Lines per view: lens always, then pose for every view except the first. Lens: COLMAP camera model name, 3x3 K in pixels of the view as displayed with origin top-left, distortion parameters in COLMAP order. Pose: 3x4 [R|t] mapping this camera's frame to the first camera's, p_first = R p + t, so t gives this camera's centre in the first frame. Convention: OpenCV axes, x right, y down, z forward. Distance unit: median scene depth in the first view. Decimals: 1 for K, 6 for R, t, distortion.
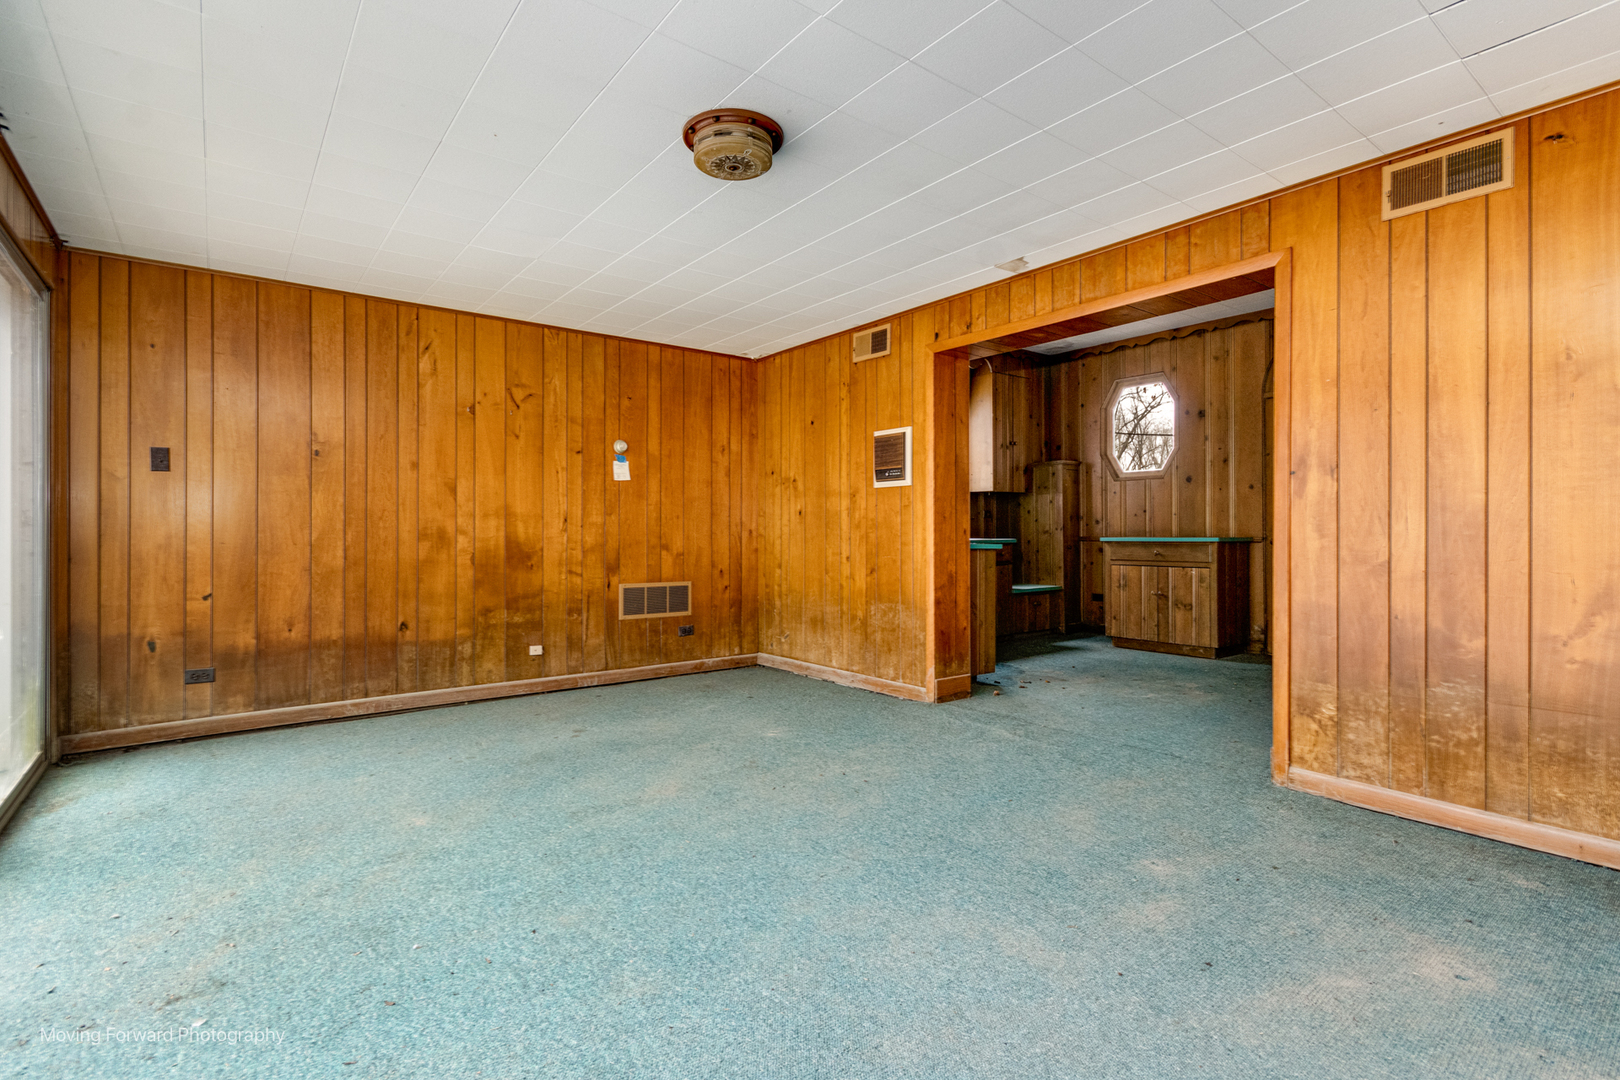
lens RADIAL K [[768.1, 0, 806.3], [0, 768.1, 529.7], [0, 0, 1]] dist [-0.000700, 0.000283]
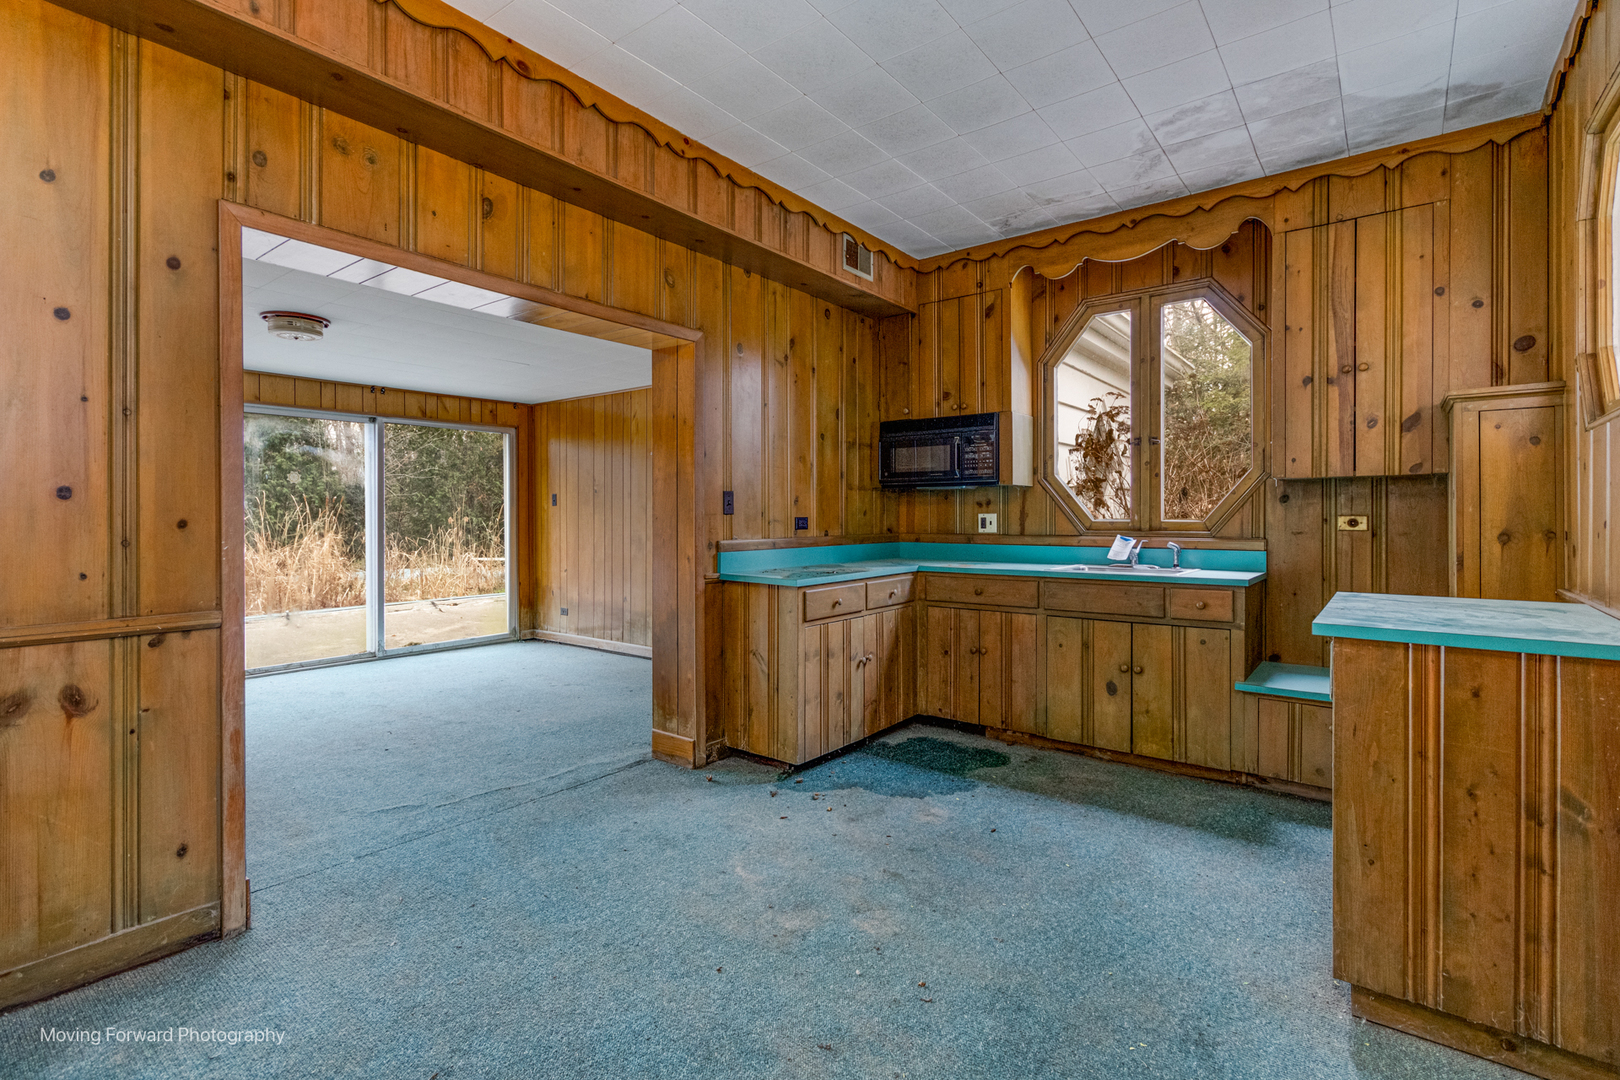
lens RADIAL K [[756.1, 0, 809.3], [0, 756.1, 516.4], [0, 0, 1]] dist [0.000242, -0.000247]
pose [[0.258068, 0.002260, -0.966124, 1.090125], [0.000667, 0.999997, 0.002517, -0.046953], [0.966126, -0.001294, 0.258066, 1.012147]]
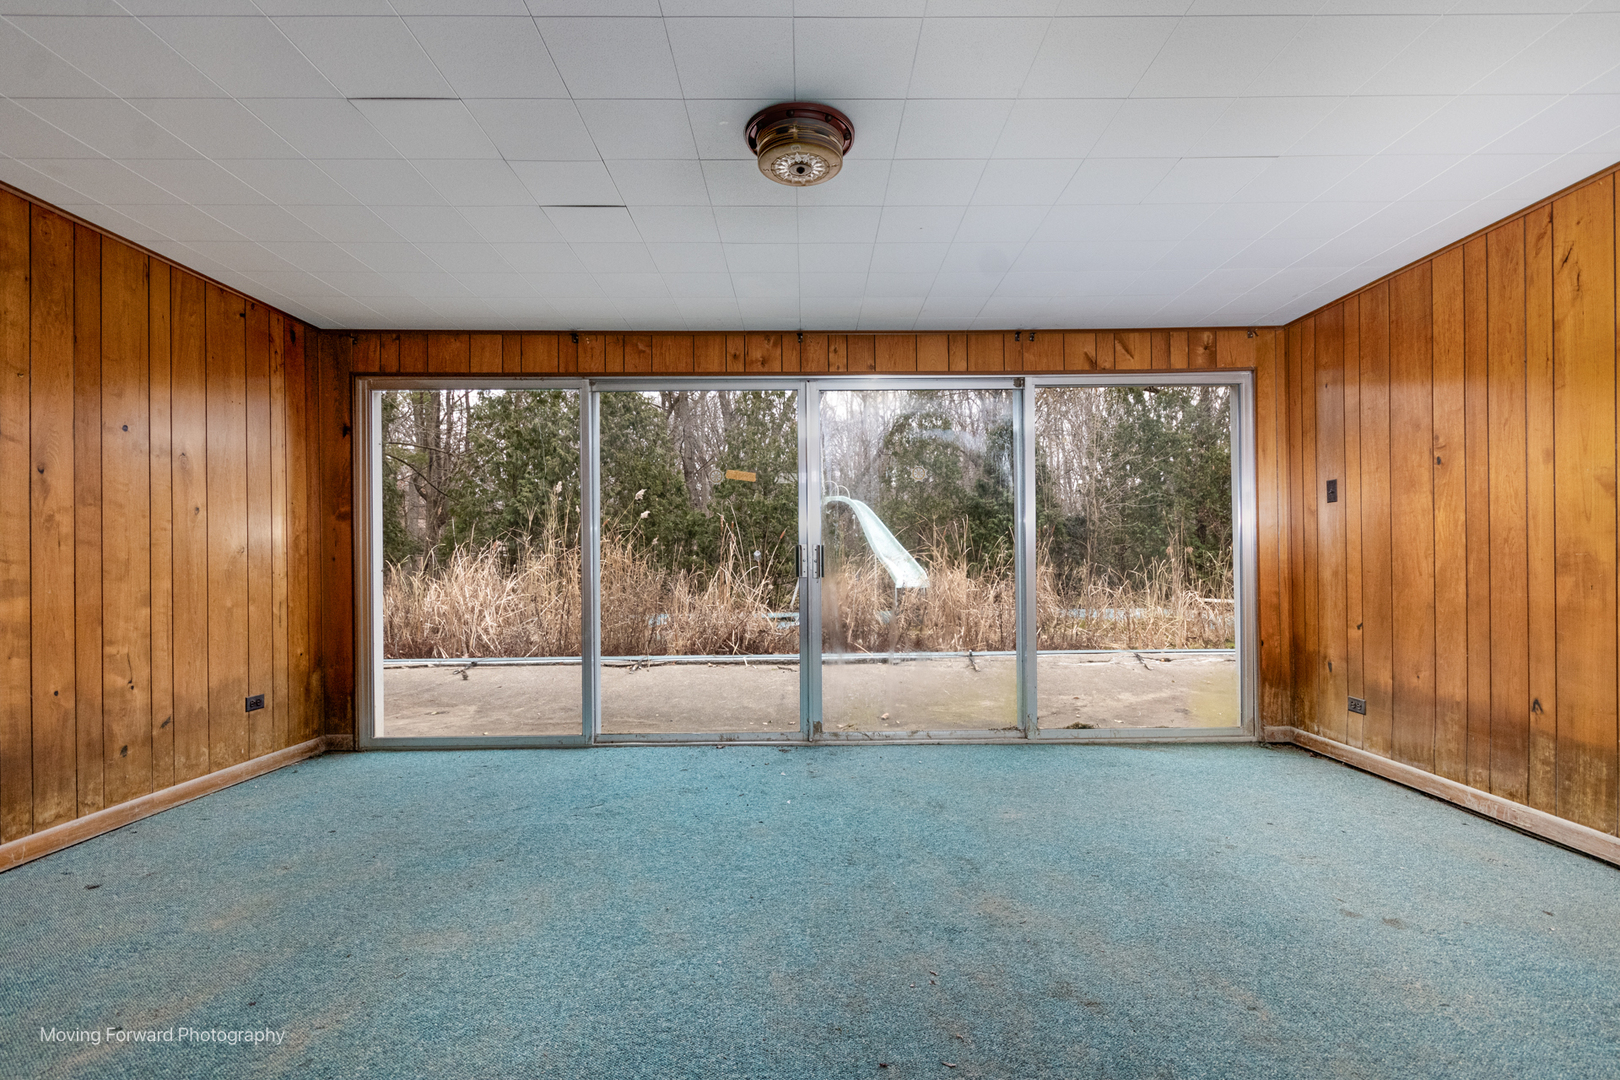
lens RADIAL K [[746.7, 0, 812.4], [0, 746.7, 554.9], [0, 0, 1]] dist [0.003128, 0.000664]
pose [[-0.604727, 0.000119, -0.796433, 0.367174], [0.007109, 0.999961, -0.005249, -0.002842], [0.796401, -0.008836, -0.604704, 0.940239]]
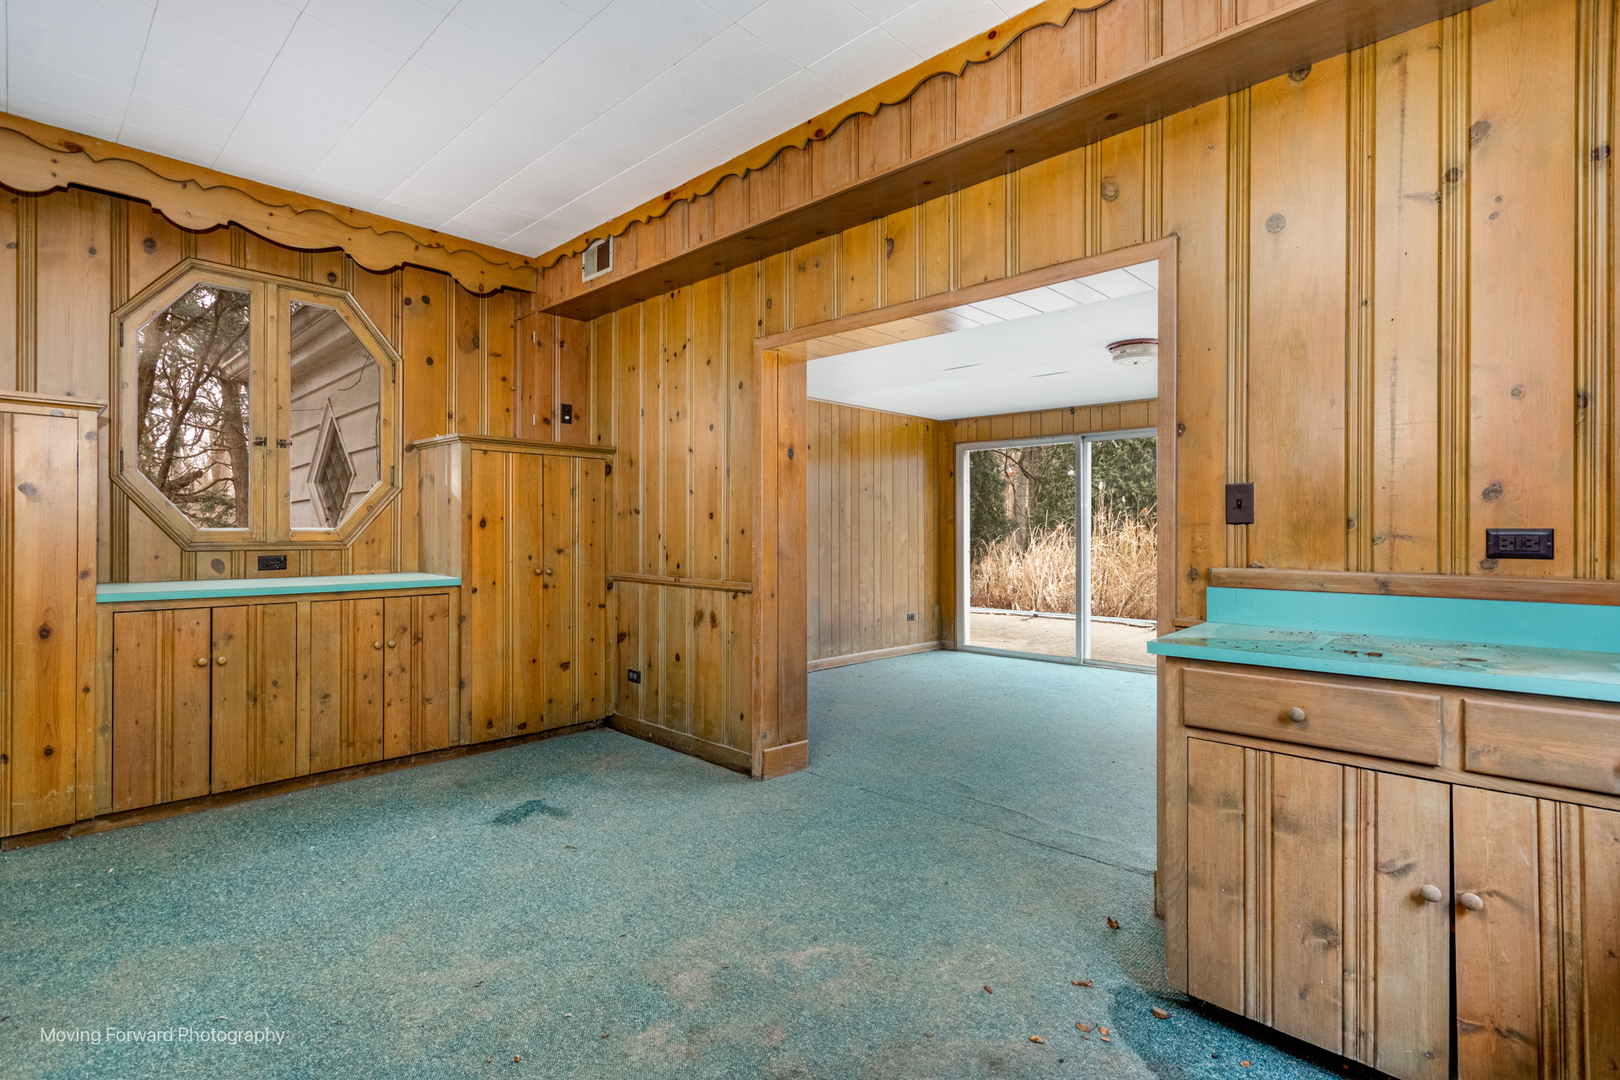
lens RADIAL K [[768.1, 0, 806.3], [0, 768.1, 529.7], [0, 0, 1]] dist [-0.000700, 0.000283]
pose [[-0.988795, -0.000268, -0.149278, 0.573100], [-0.000237, 1.000000, -0.000223, -0.043185], [0.149278, -0.000185, -0.988795, 1.624917]]
